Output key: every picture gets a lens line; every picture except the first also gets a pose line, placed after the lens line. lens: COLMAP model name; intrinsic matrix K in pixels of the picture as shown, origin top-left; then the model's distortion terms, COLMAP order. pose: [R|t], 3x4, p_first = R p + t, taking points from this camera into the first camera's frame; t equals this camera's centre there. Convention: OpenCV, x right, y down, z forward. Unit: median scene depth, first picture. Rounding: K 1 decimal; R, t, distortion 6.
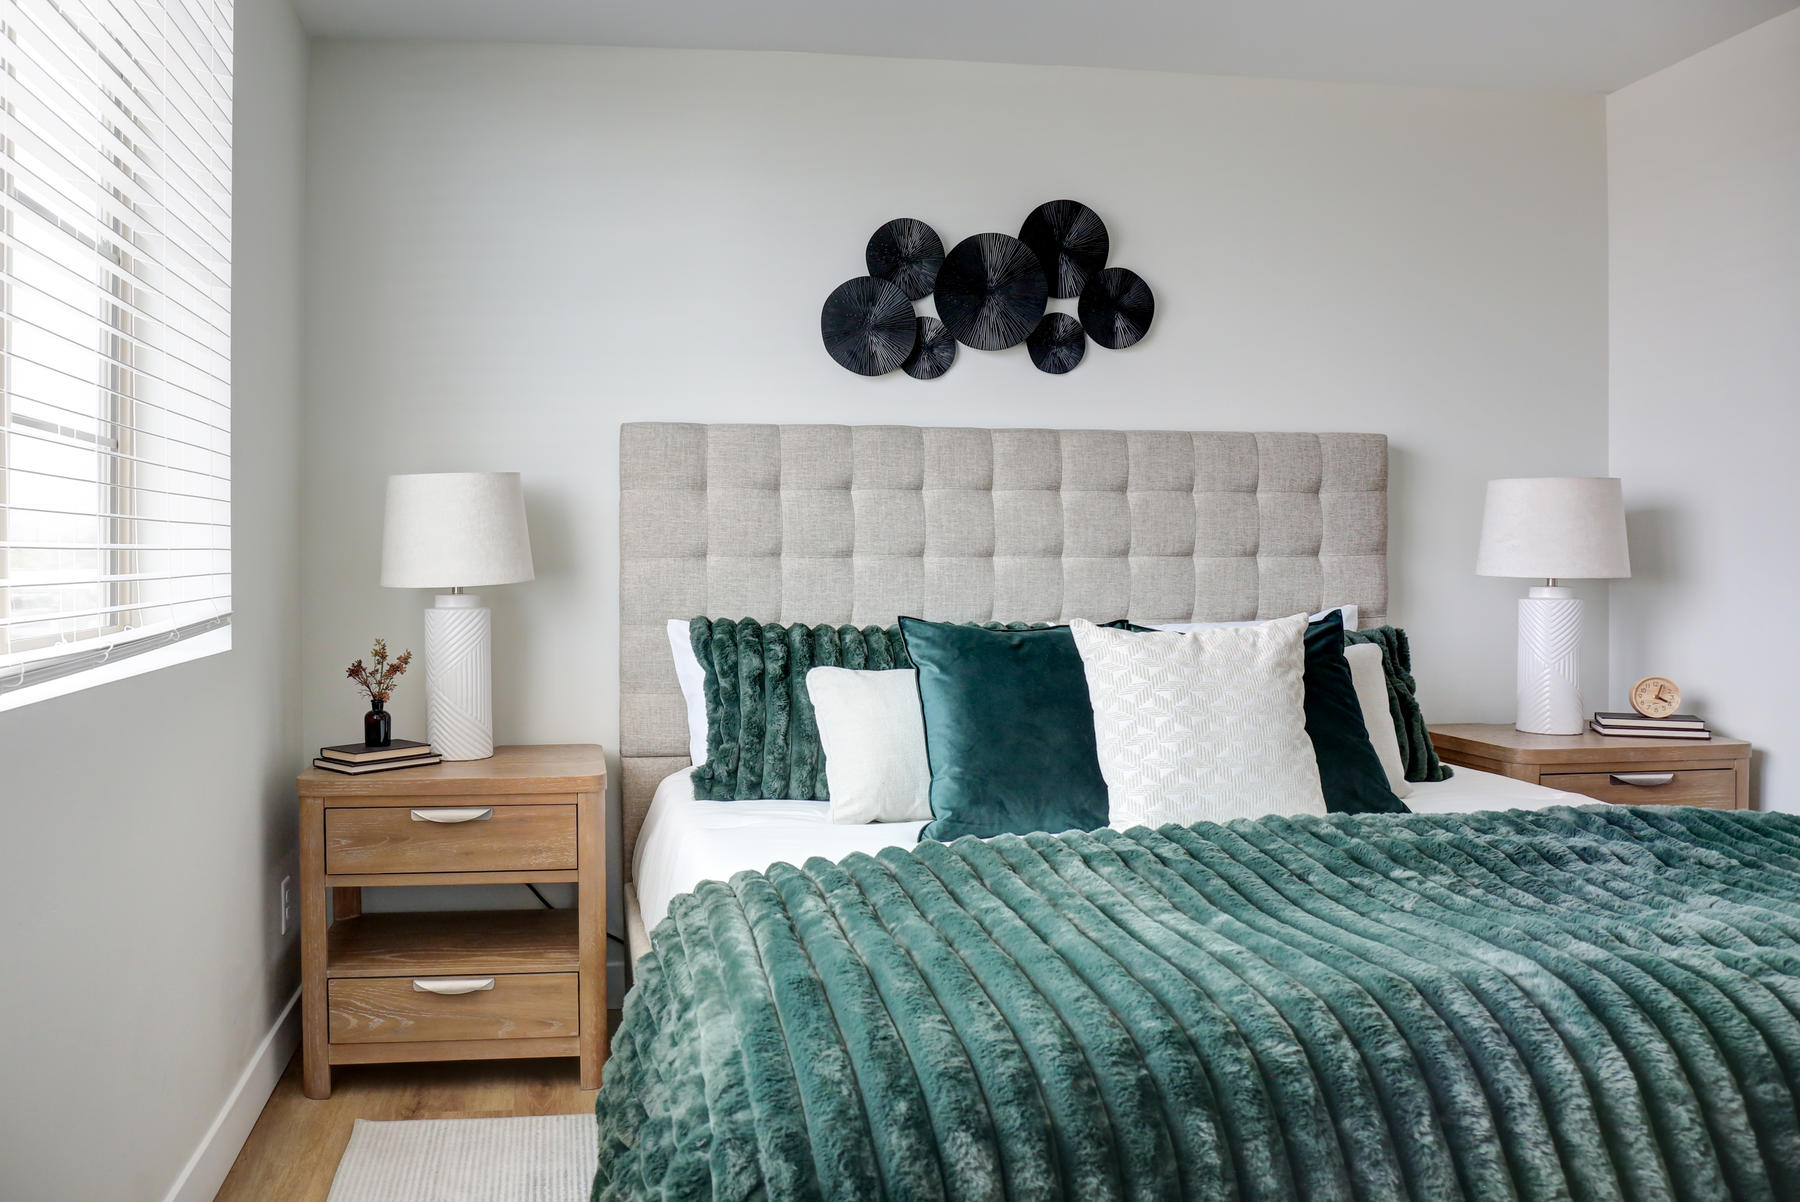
lens RADIAL K [[1276.8, 0, 900.1], [0, 1276.8, 564.2], [0, 0, 1]] dist [-0.006570, -0.000645]
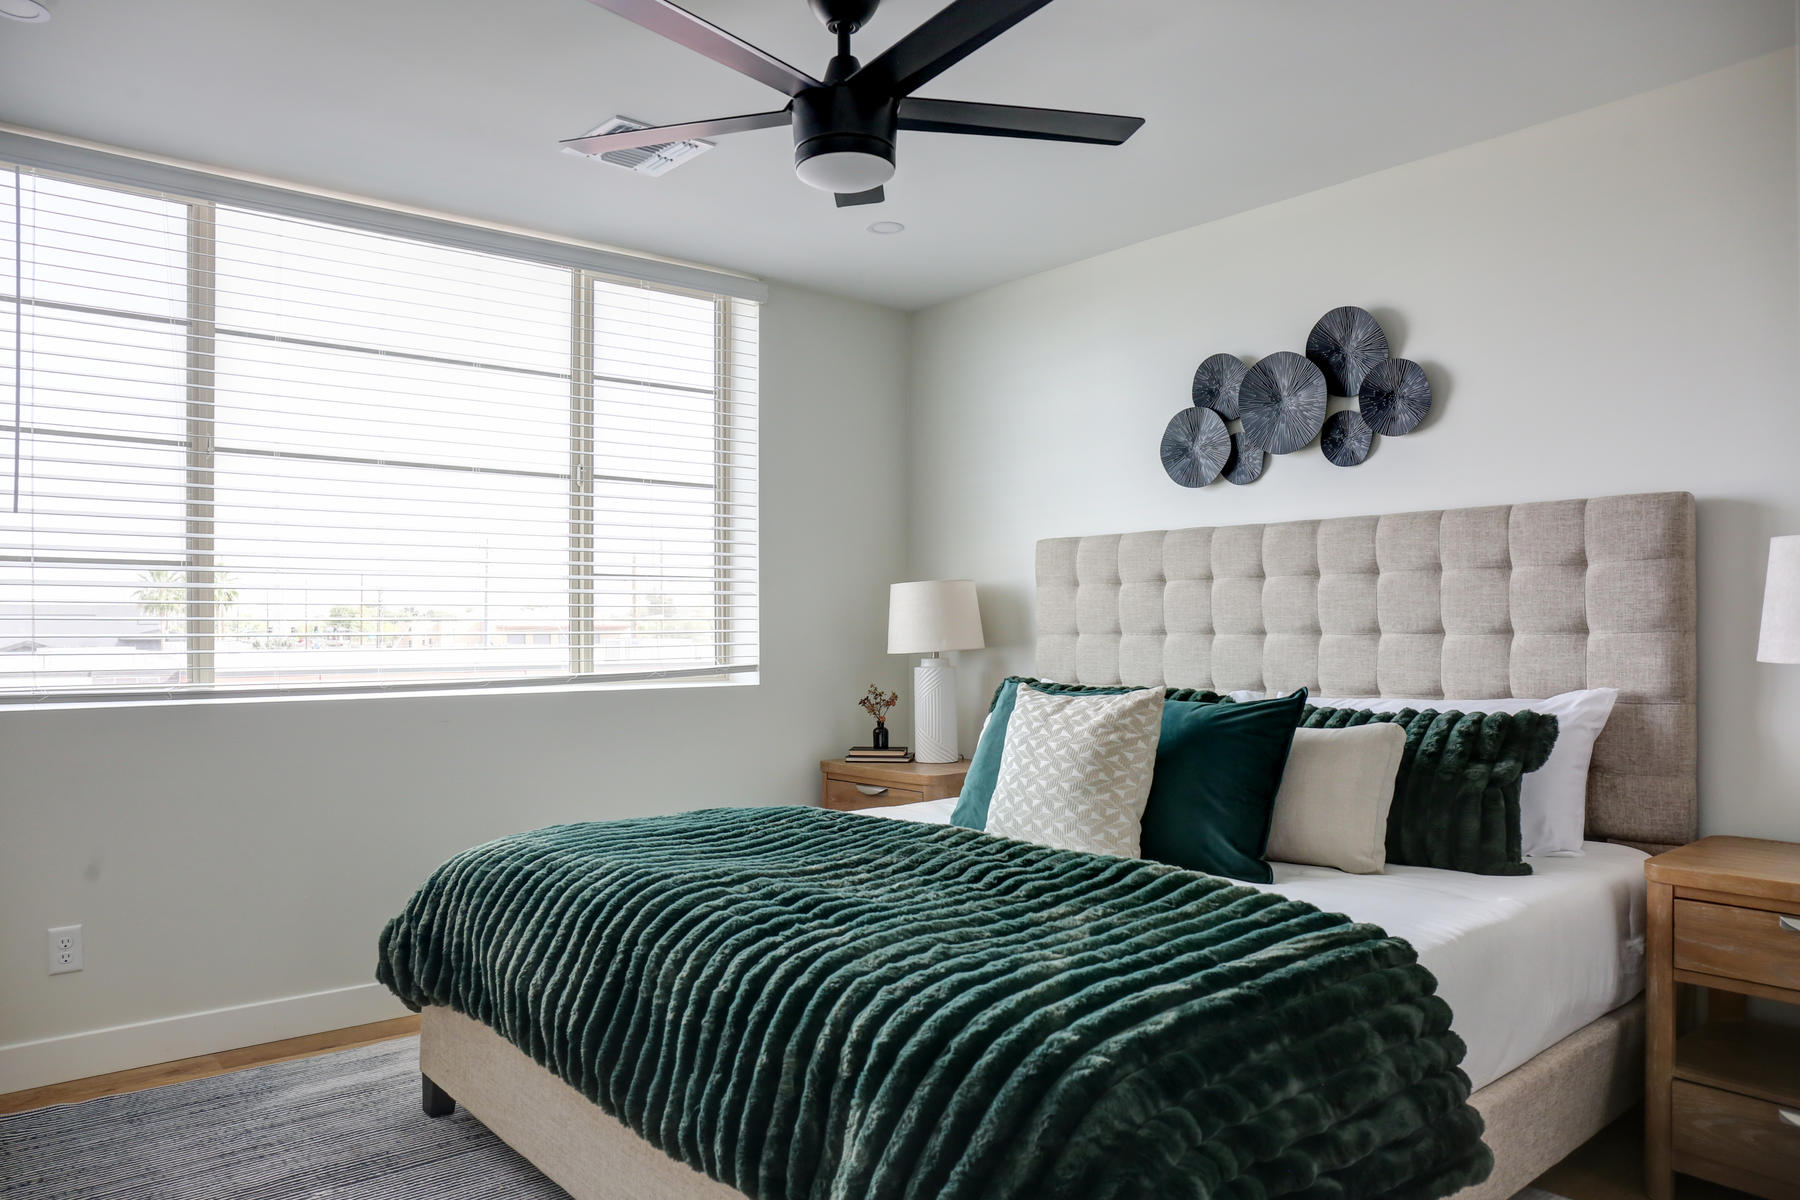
lens RADIAL K [[1252.1, 0, 900.0], [0, 1252.1, 600.0], [0, 0, 1]] dist [0.002850, 0.001452]
pose [[0.557769, -0.023201, -0.829672, 0.817791], [-0.005655, 0.999480, -0.031751, 0.000914], [0.829977, 0.022401, 0.557348, 0.091983]]
